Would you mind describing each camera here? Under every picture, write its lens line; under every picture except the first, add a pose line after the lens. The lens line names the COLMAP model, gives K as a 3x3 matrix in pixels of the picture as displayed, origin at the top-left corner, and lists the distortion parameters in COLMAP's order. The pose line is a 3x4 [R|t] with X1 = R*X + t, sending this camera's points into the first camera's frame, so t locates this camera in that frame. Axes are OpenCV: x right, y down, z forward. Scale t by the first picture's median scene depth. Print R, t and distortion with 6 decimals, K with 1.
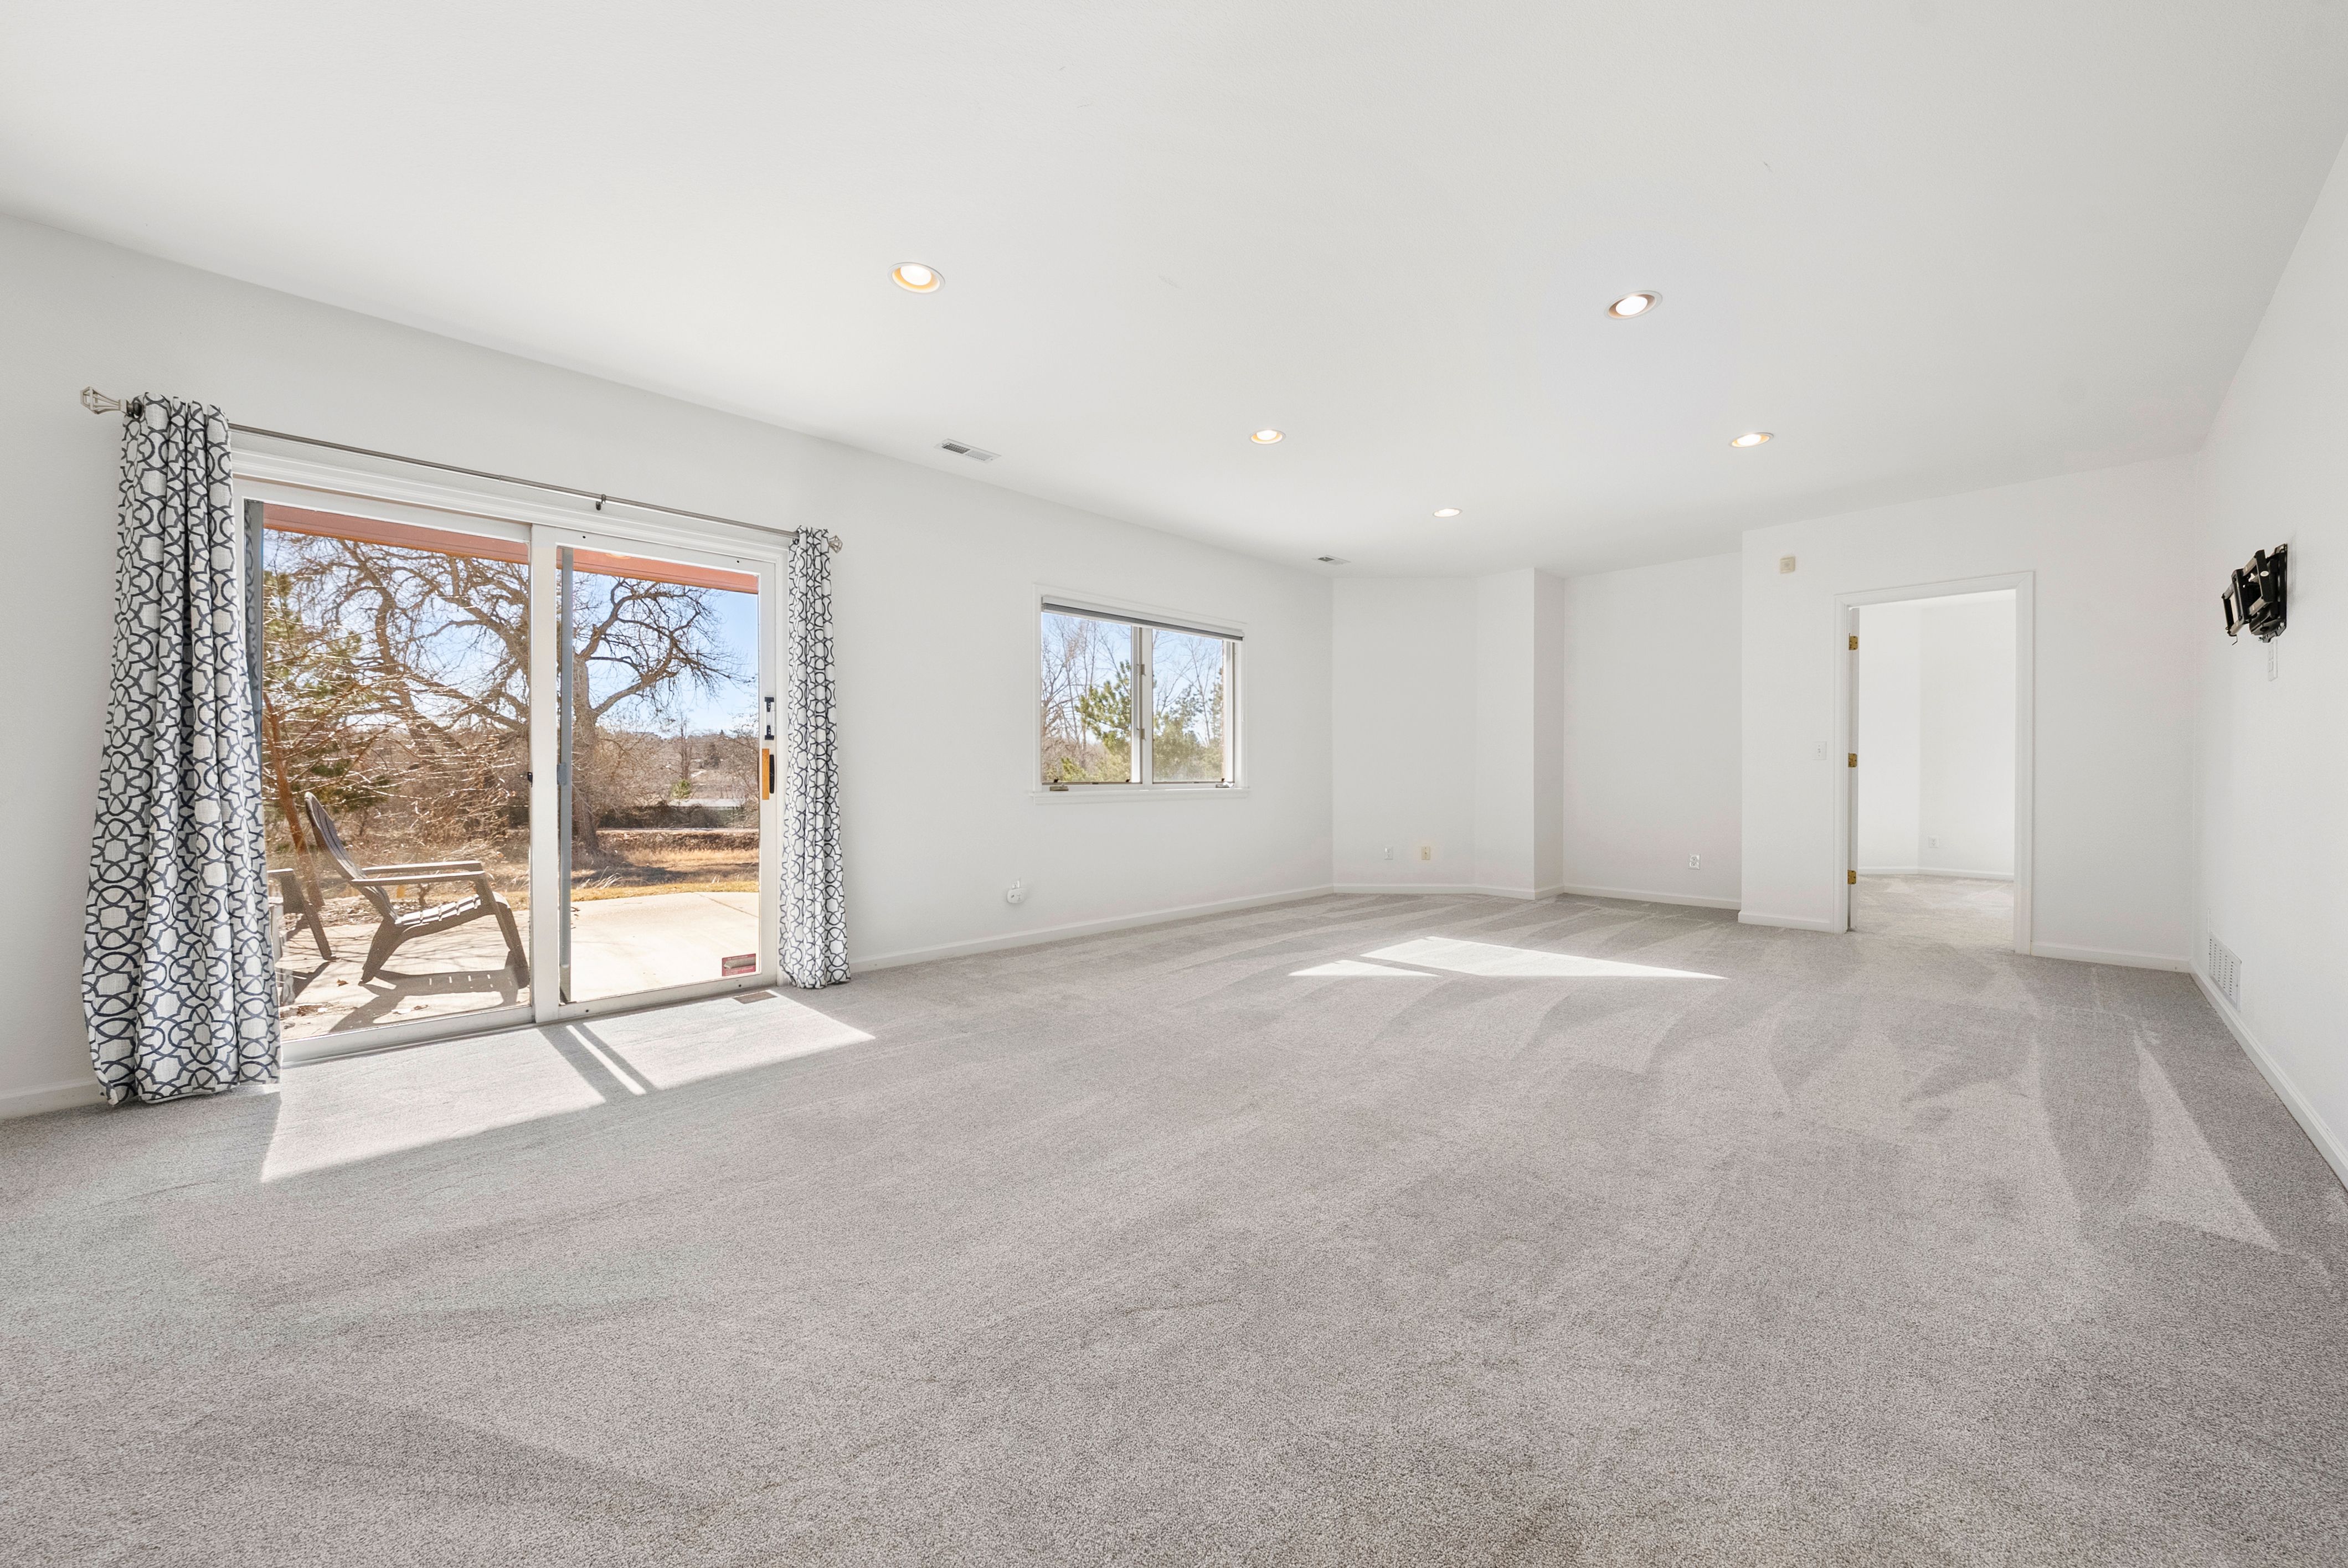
lens RADIAL K [[881.3, 0, 1171.2], [0, 881.3, 777.0], [0, 0, 1]] dist [-0.001794, -0.000287]
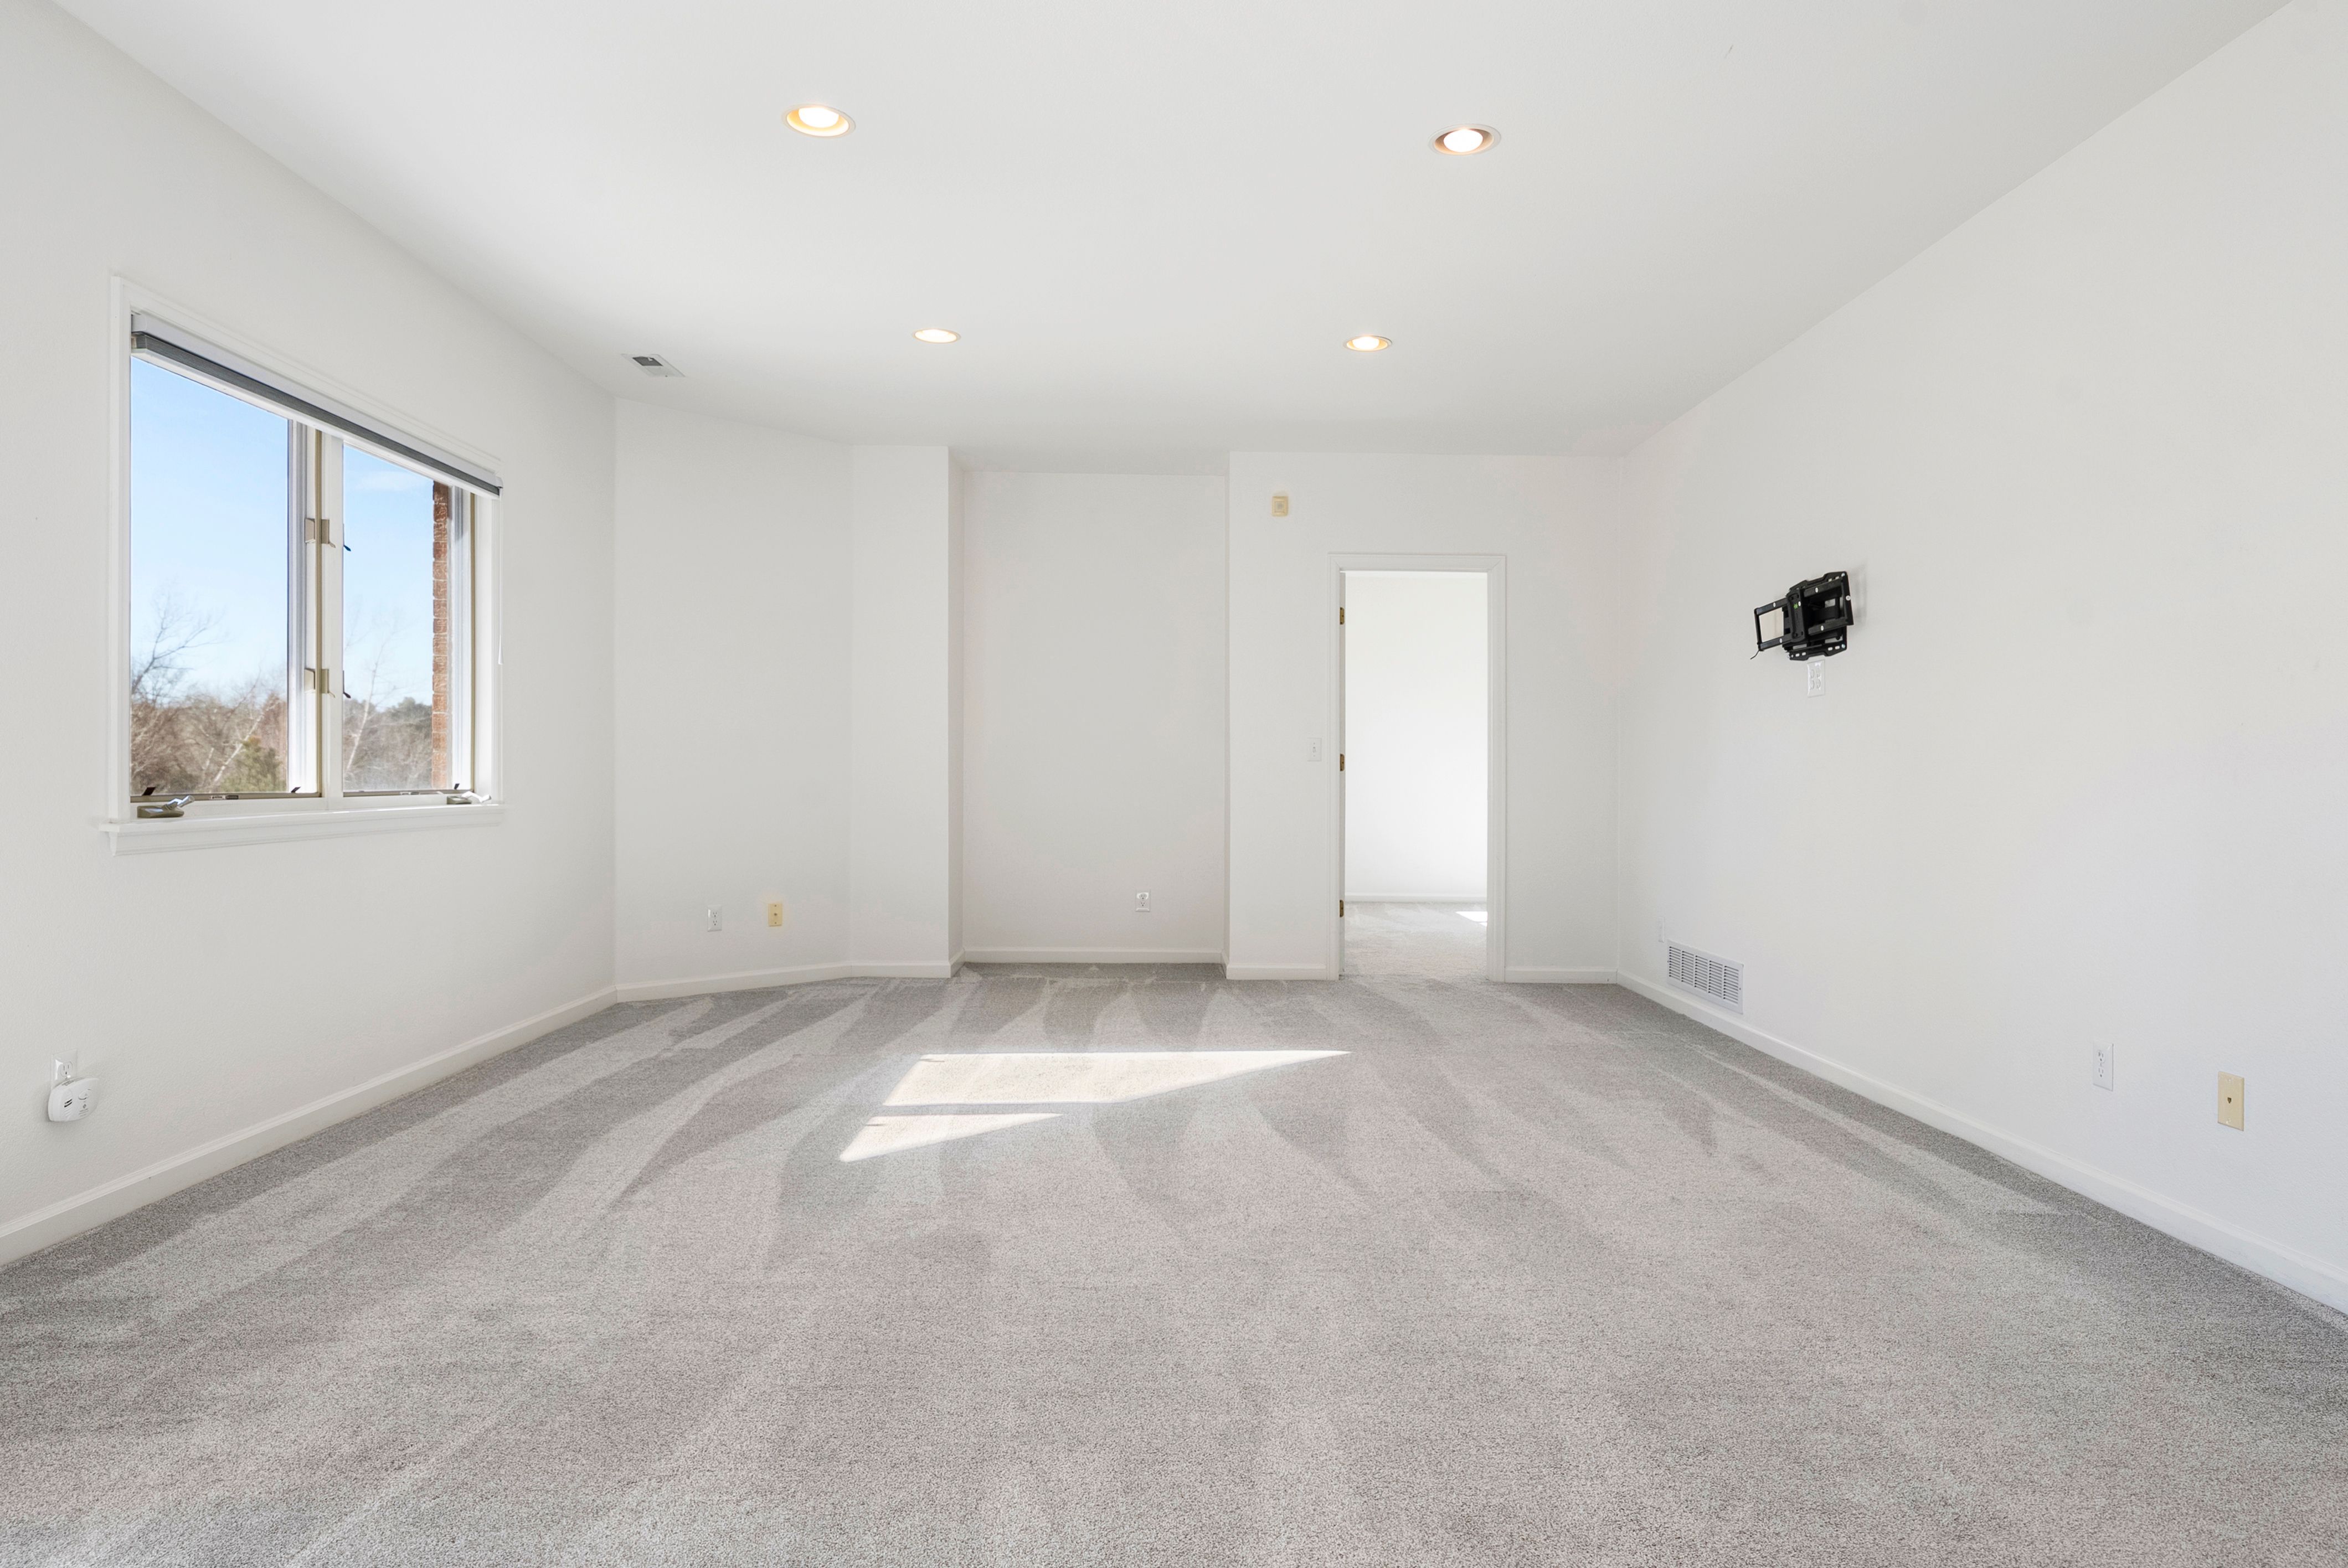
lens RADIAL K [[1479.5, 0, 1174.0], [0, 1479.5, 784.0], [0, 0, 1]] dist [0.004208, -0.001191]
pose [[0.654057, 0.000491, 0.756445, -0.452349], [-0.005007, 0.999981, 0.003680, -0.004647], [-0.756429, -0.006195, 0.654047, 0.310974]]
